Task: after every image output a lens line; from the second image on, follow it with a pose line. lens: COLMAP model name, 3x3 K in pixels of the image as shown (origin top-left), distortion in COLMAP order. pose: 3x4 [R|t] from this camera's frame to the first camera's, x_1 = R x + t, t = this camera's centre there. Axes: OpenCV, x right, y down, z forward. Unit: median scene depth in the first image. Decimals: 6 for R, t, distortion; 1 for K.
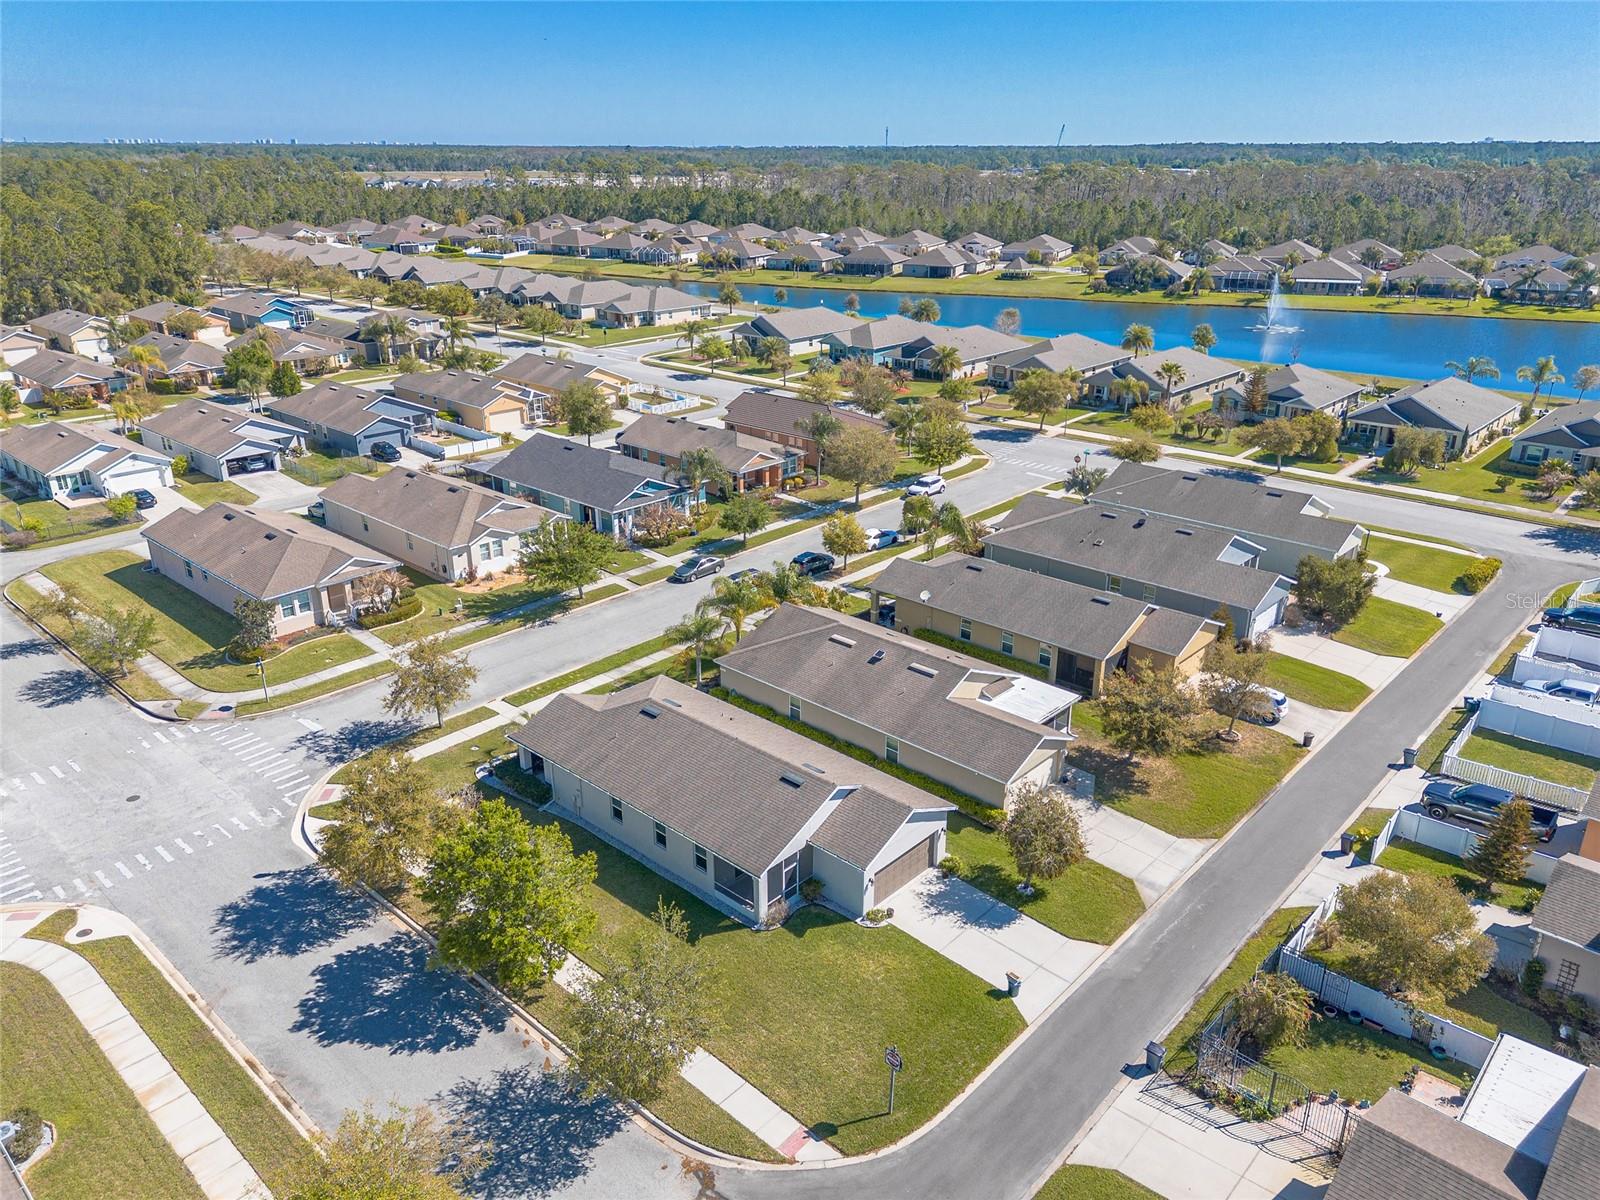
lens RADIAL K [[1139.9, 0, 800.0], [0, 1139.9, 600.0], [0, 0, 1]] dist [0.090245, -0.101300]
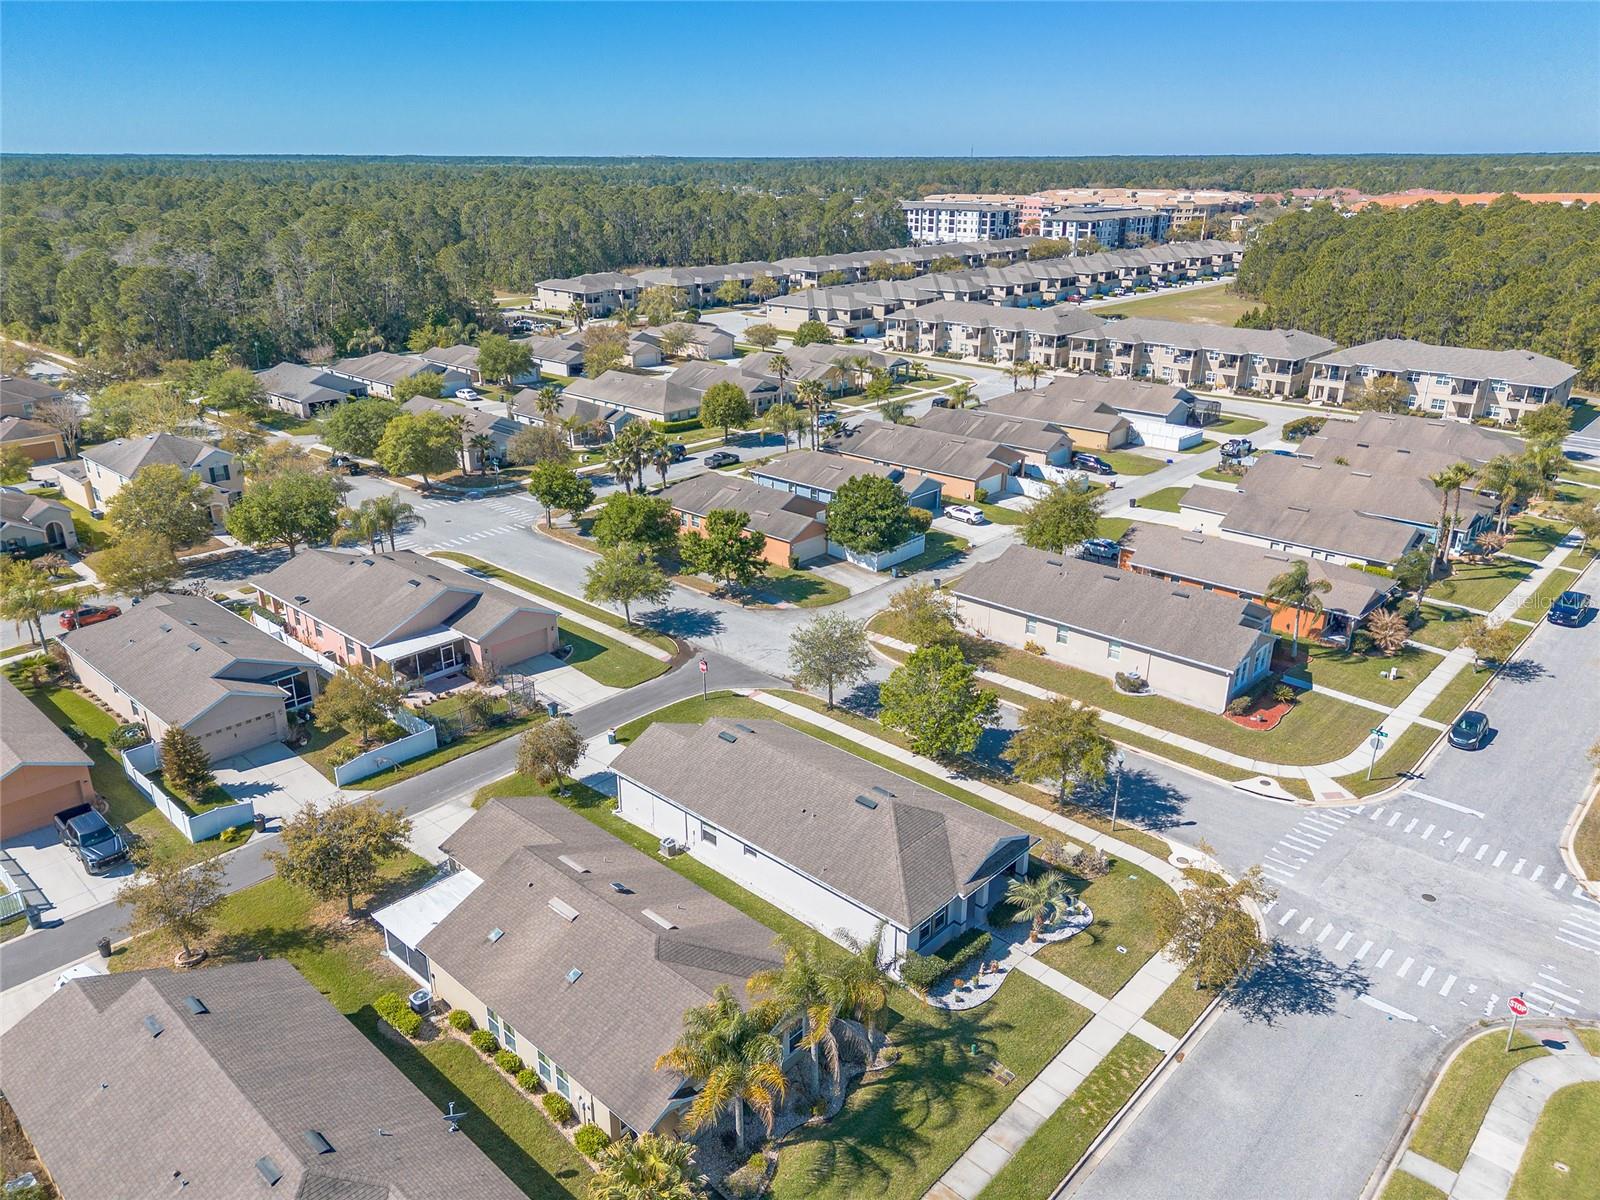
lens RADIAL K [[1121.6, 0, 787.7], [0, 1121.6, 599.1], [0, 0, 1]] dist [0.066855, -0.060311]
pose [[-0.999944, -0.001653, 0.010474, -0.046243], [0.005909, 0.733368, 0.679806, -0.554269], [-0.008805, 0.679830, -0.733317, 1.296096]]
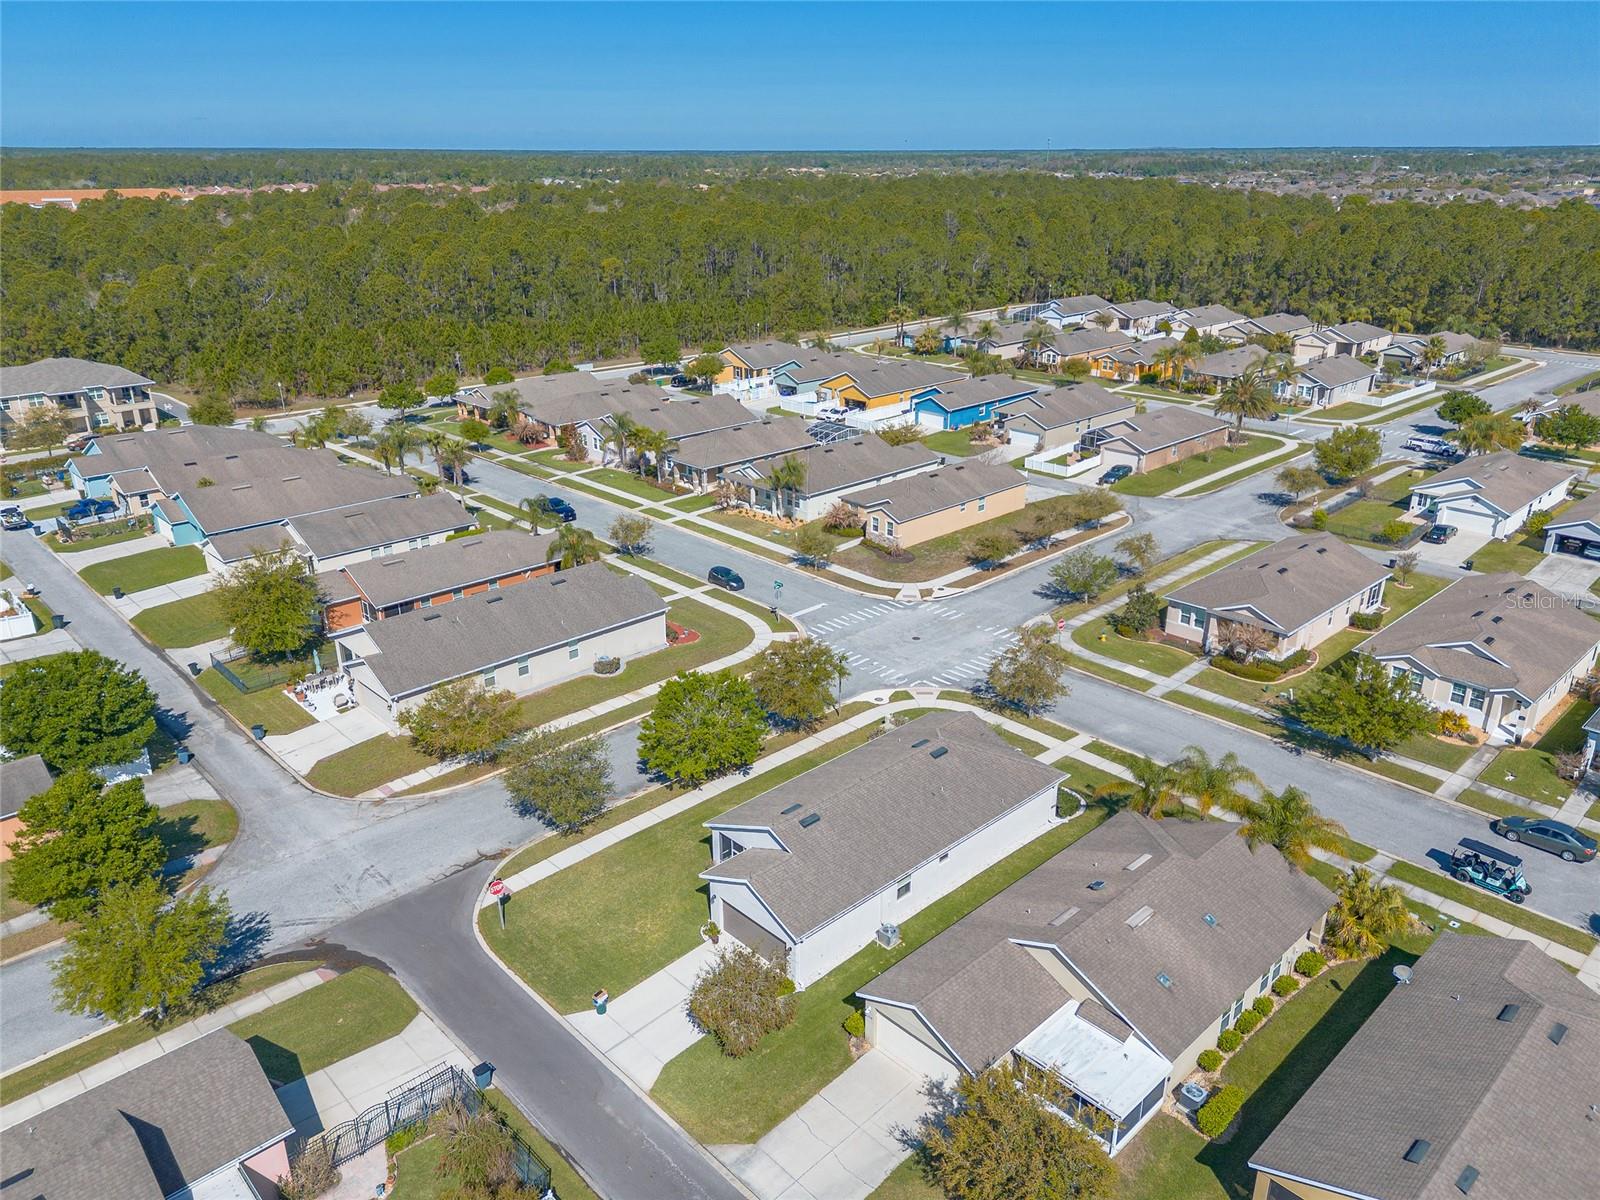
lens RADIAL K [[1139.9, 0, 800.0], [0, 1139.9, 600.0], [0, 0, 1]] dist [0.090245, -0.101300]
pose [[-0.066464, 0.362943, -0.929438, 0.685616], [-0.366257, 0.857599, 0.361081, -0.302464], [0.928137, 0.364412, 0.075930, 0.615759]]
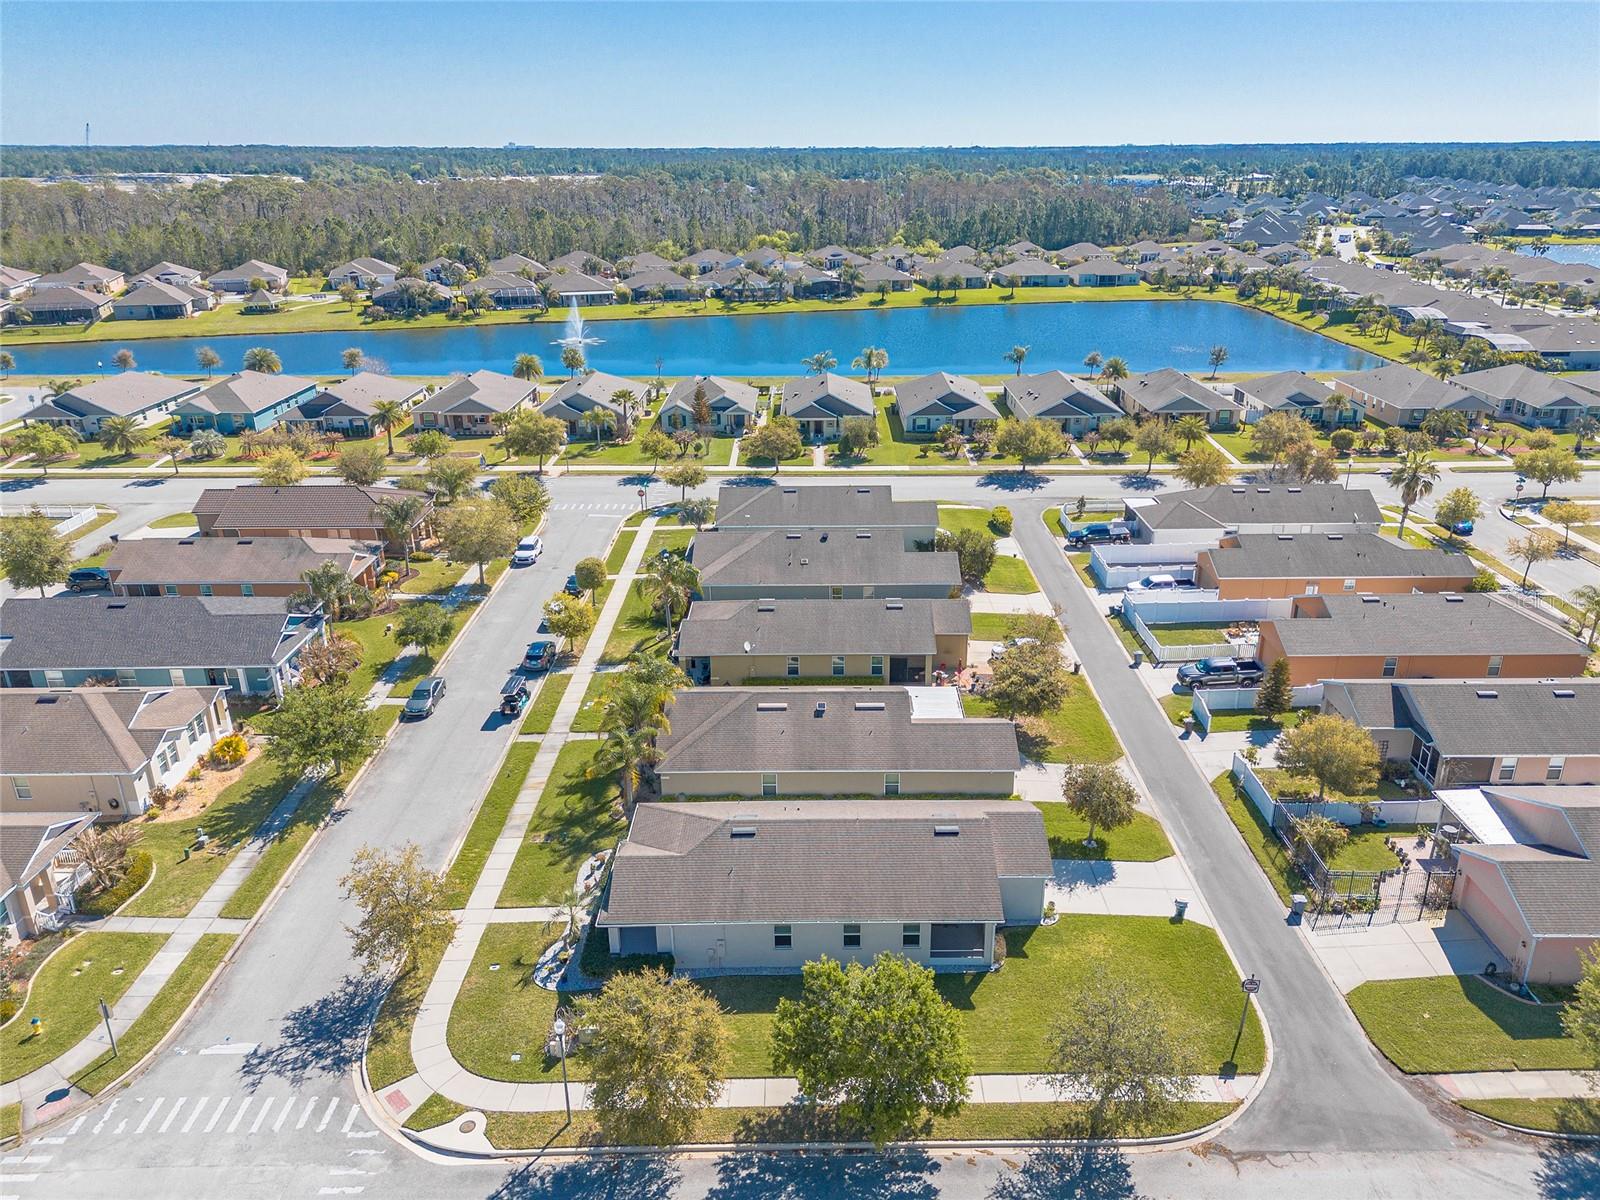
lens RADIAL K [[1146.4, 0, 836.6], [0, 1146.4, 602.0], [0, 0, 1]] dist [0.092269, -0.101370]
pose [[0.723792, -0.252825, 0.642031, -0.522620], [0.254204, 0.962714, 0.092531, -0.126970], [-0.641486, 0.096234, 0.761074, 0.162305]]
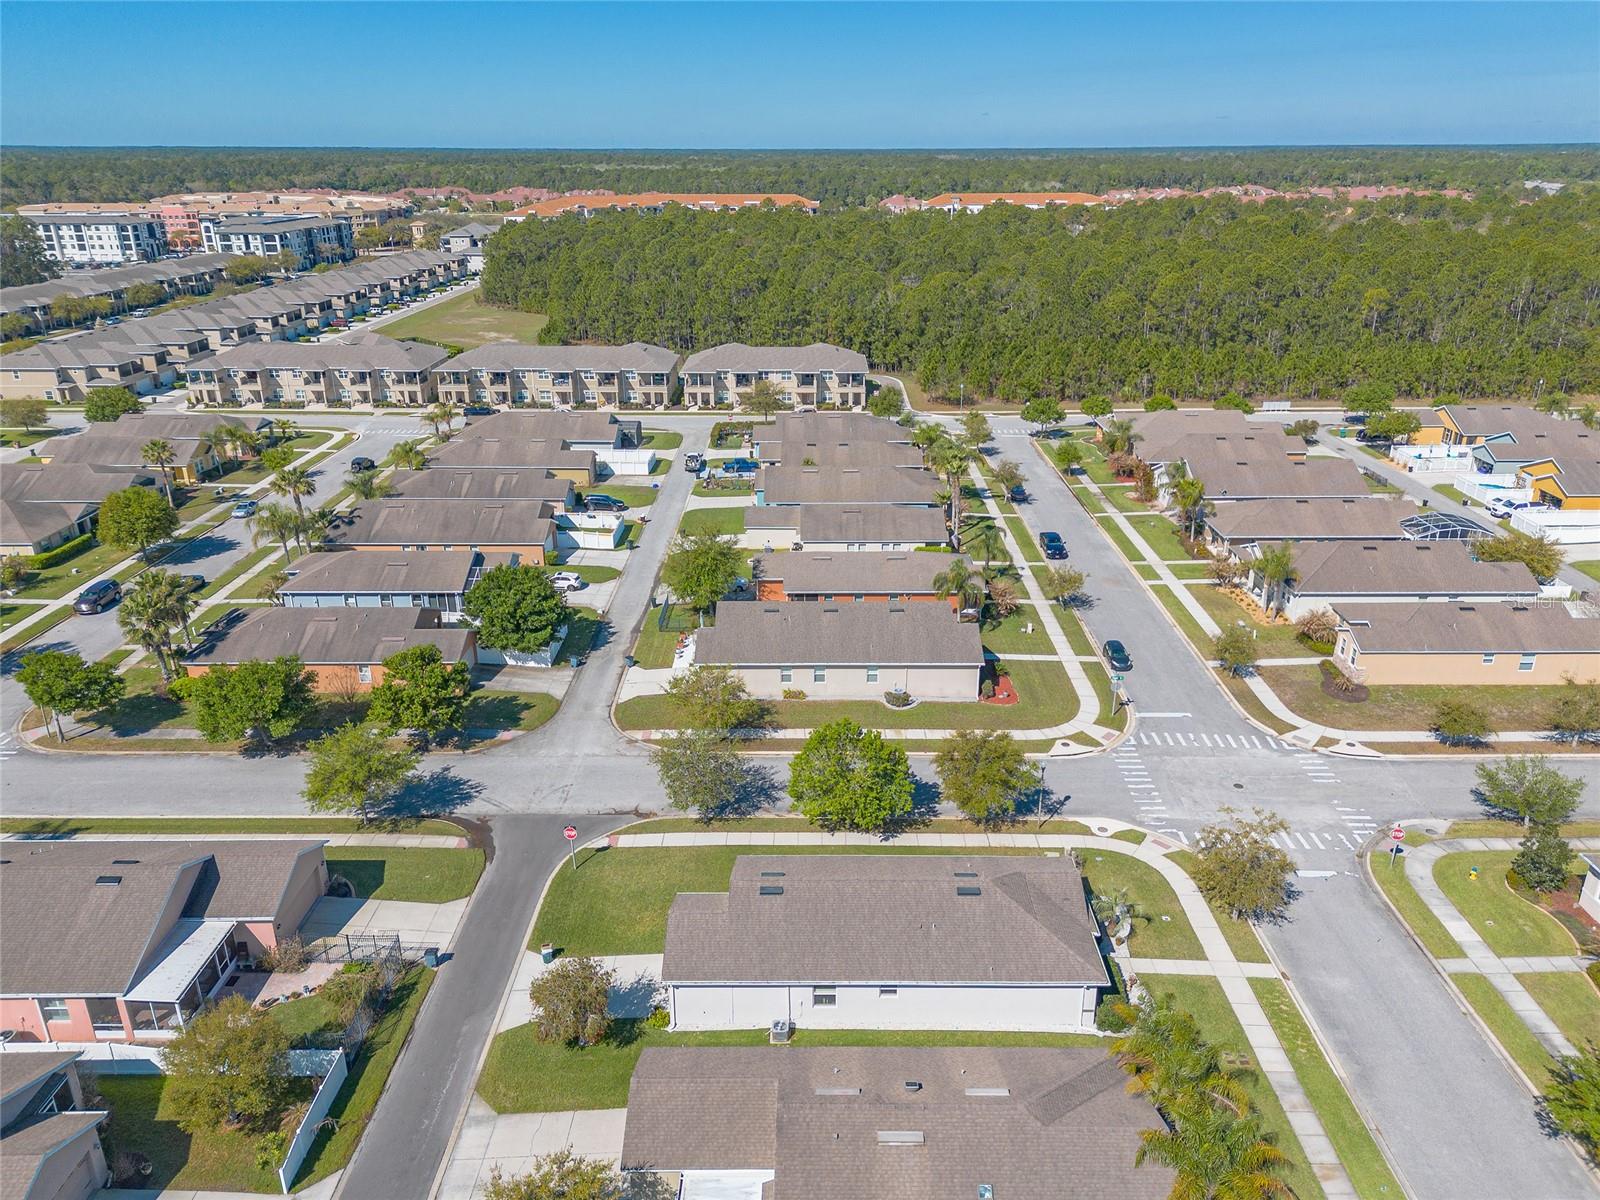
lens RADIAL K [[1133.7, 0, 805.5], [0, 1133.7, 601.7], [0, 0, 1]] dist [0.083303, -0.094808]
pose [[-0.741064, 0.249047, -0.623537, 0.438130], [-0.243826, 0.765450, 0.595512, -0.527085], [0.625598, 0.593348, -0.506524, 1.036528]]
